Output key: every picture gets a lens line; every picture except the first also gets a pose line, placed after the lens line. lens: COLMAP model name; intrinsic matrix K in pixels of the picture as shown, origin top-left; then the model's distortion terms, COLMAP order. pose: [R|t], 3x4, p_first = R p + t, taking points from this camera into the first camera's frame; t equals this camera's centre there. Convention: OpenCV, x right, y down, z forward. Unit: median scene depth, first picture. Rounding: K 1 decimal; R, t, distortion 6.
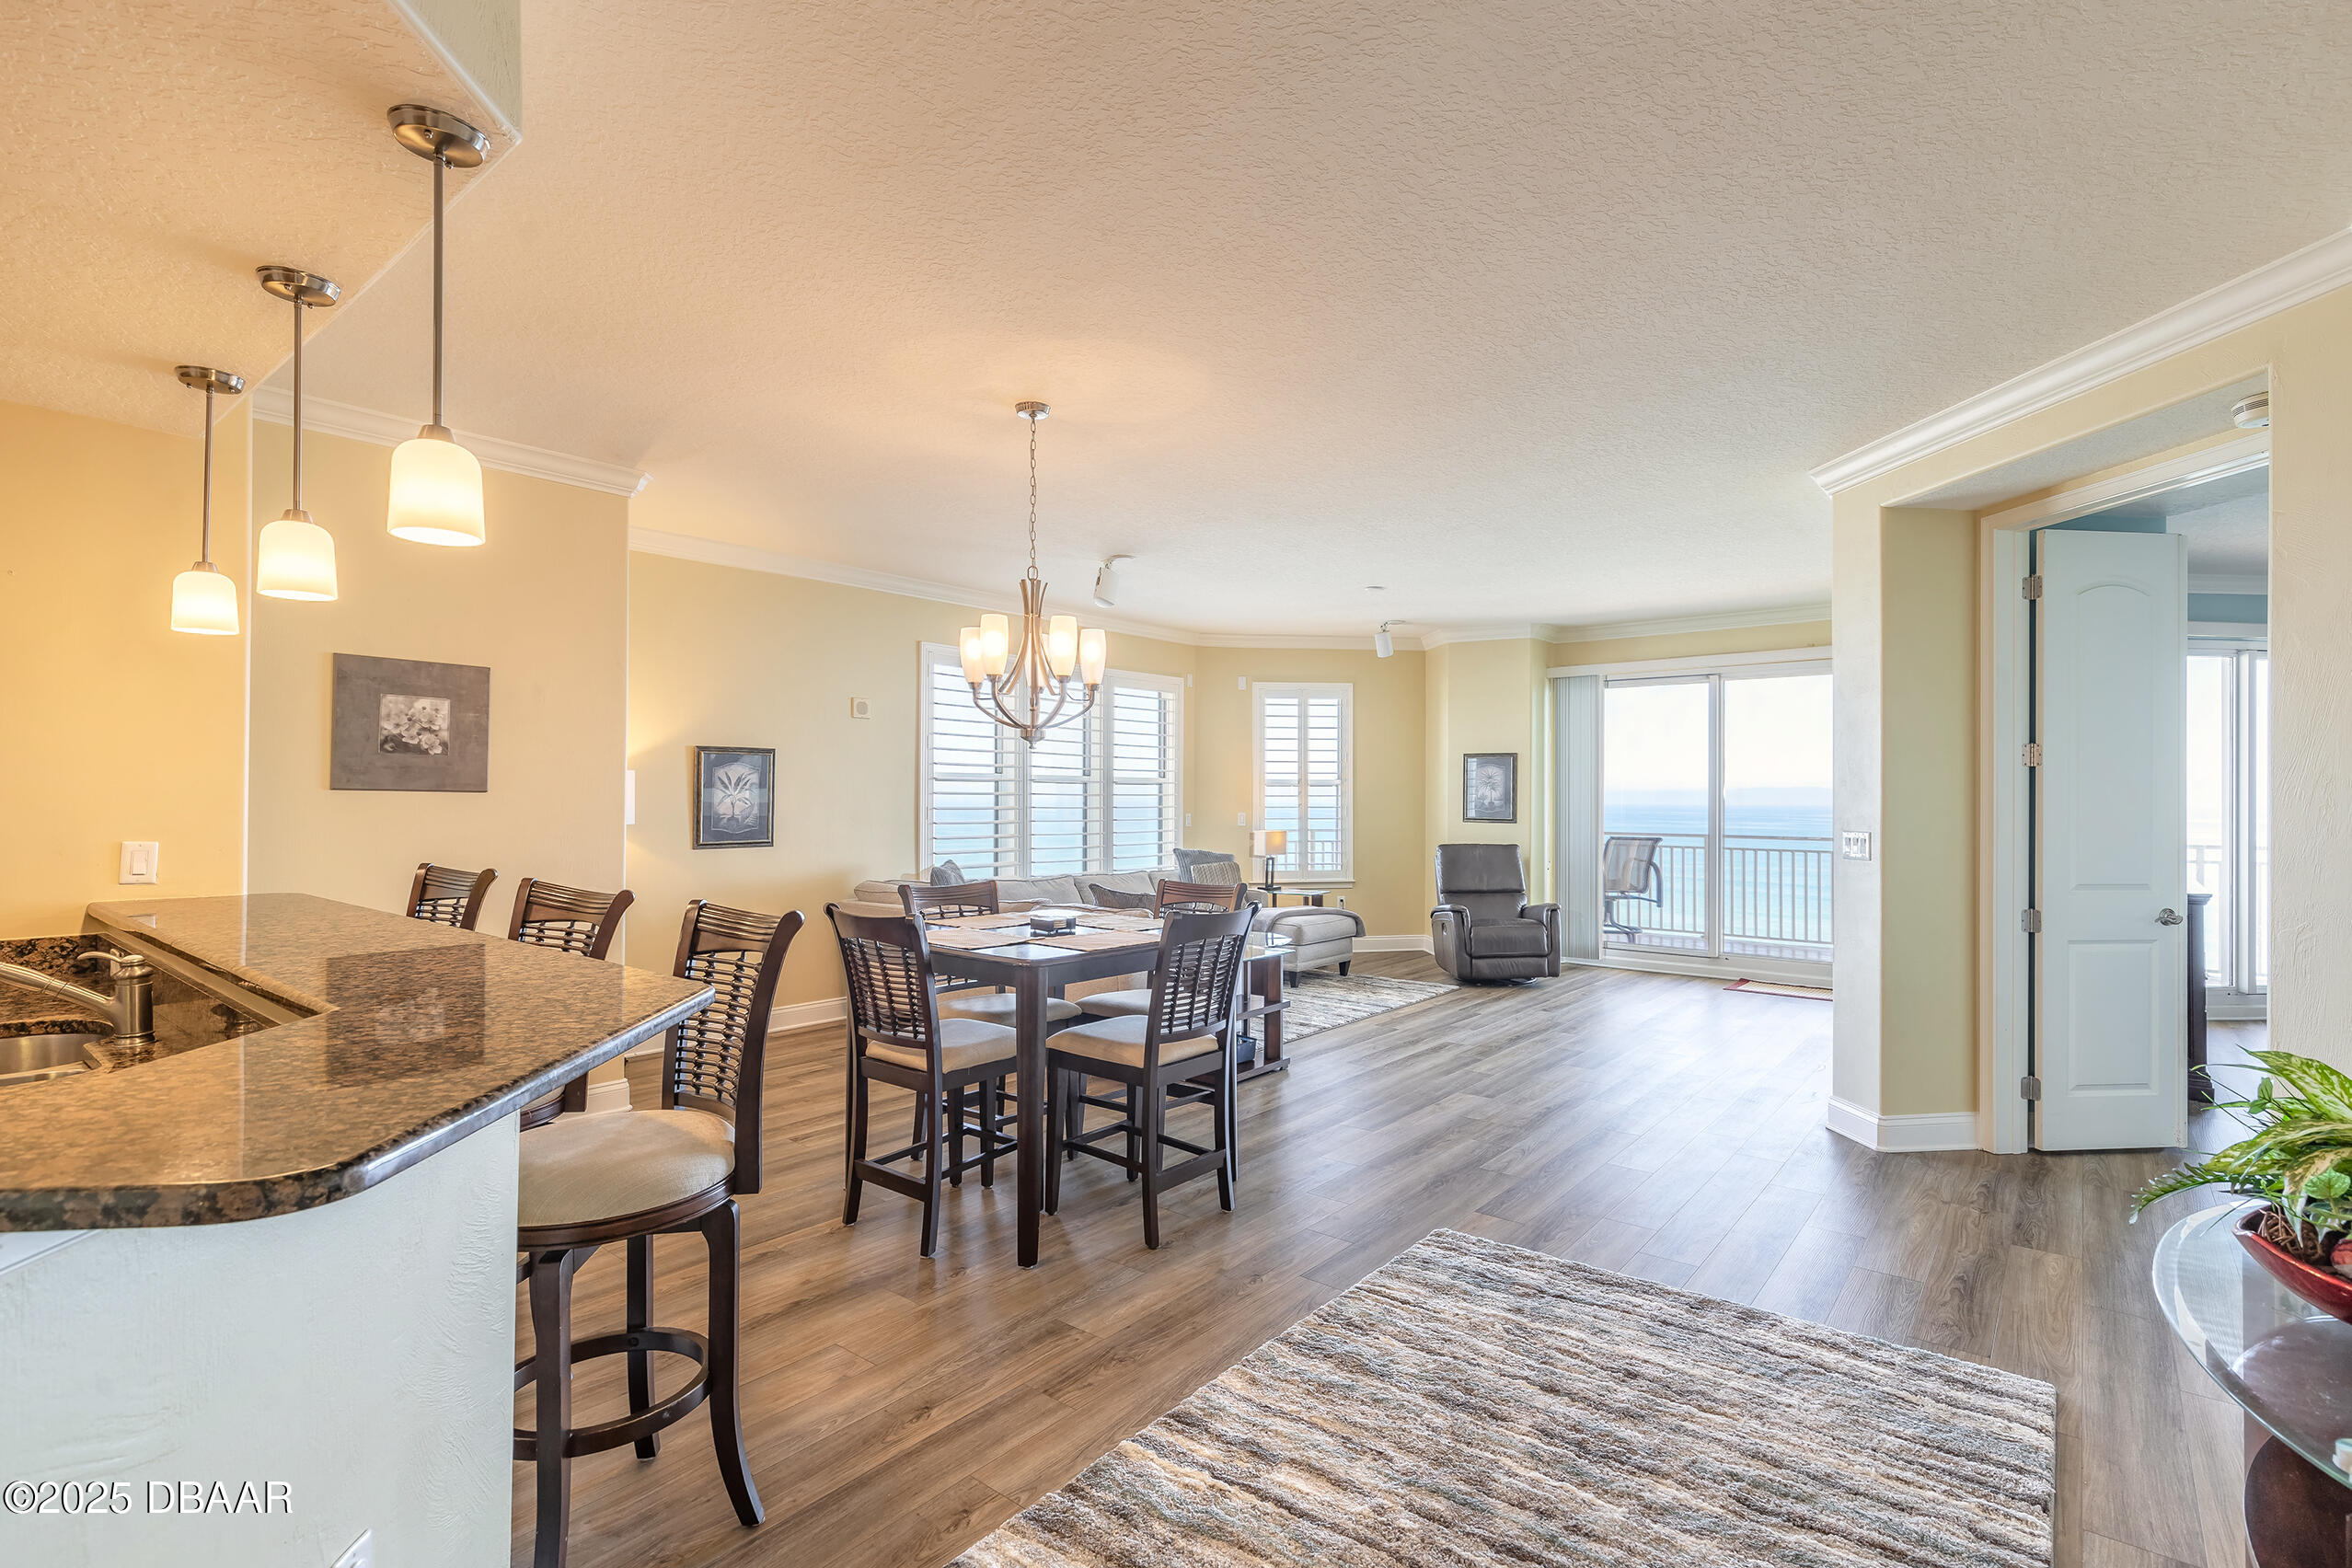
lens RADIAL K [[1069.2, 0, 1188.8], [0, 1069.2, 794.0], [0, 0, 1]] dist [0.007742, -0.001208]
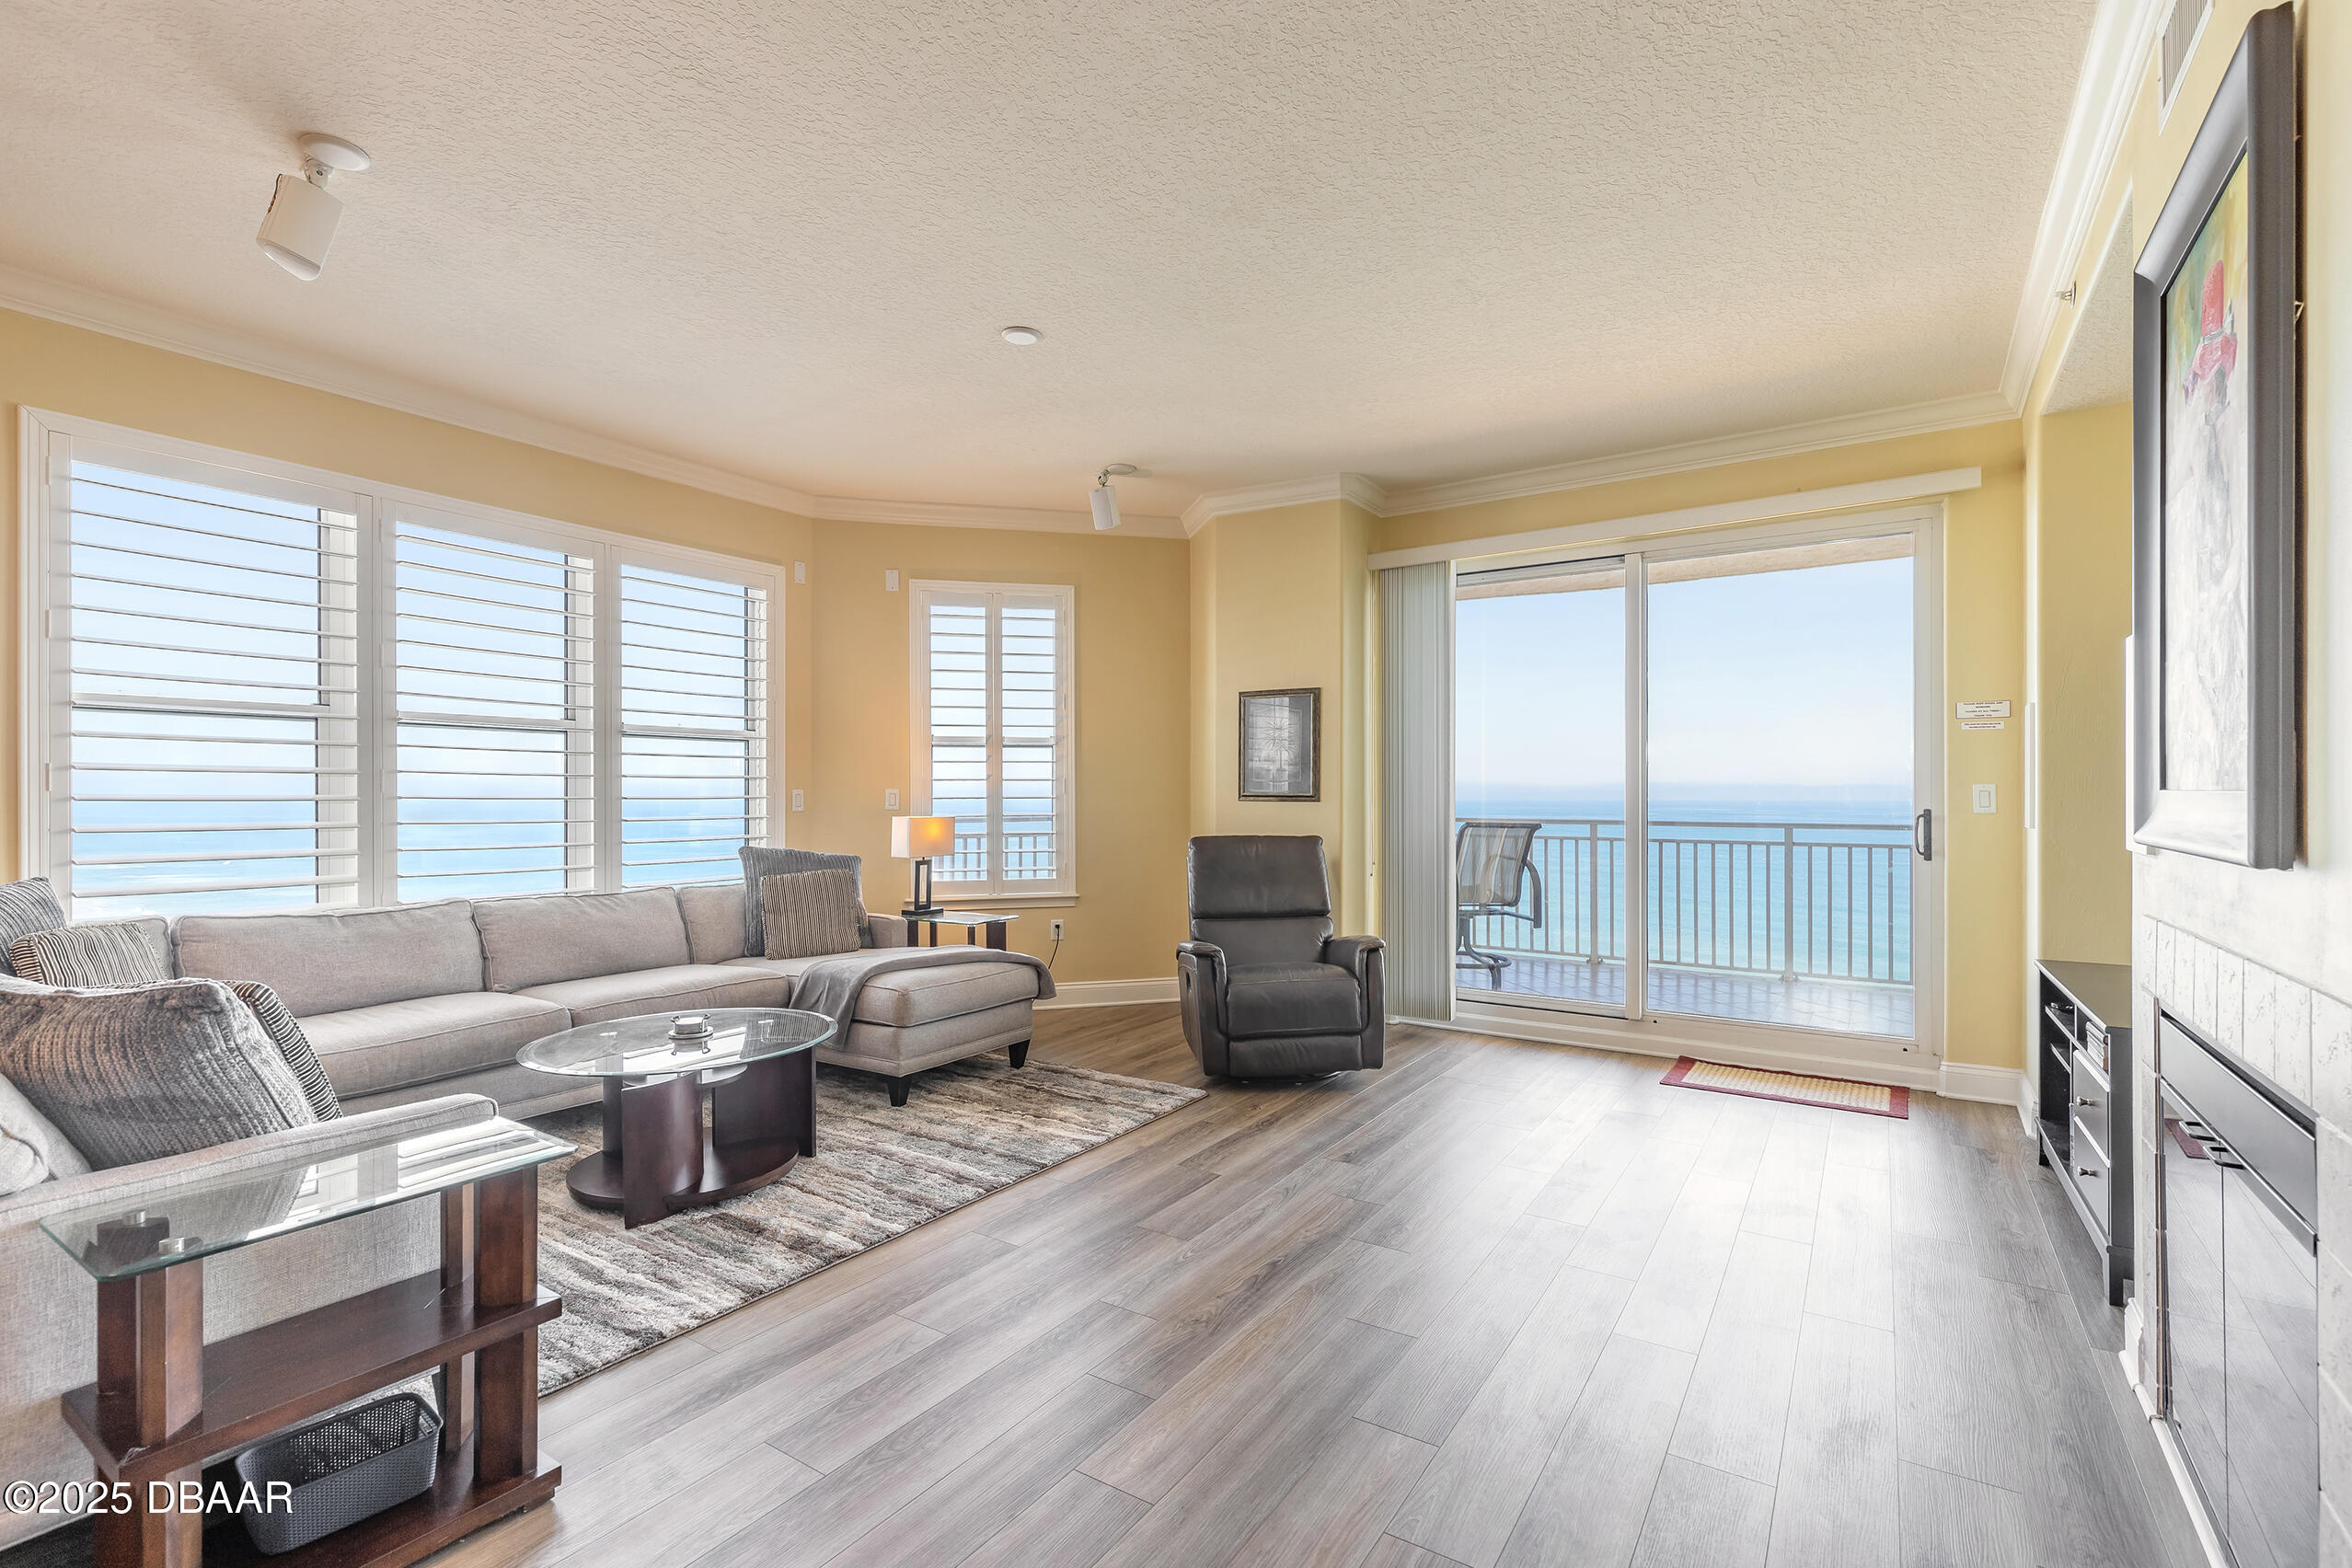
lens RADIAL K [[1069.2, 0, 1144.0], [0, 1069.2, 801.5], [0, 0, 1]] dist [0.007742, -0.001208]
pose [[0.996133, -0.004898, 0.087727, 0.155426], [0.003962, 0.999933, 0.010841, 0.020661], [-0.087774, -0.010452, 0.996086, 0.404888]]
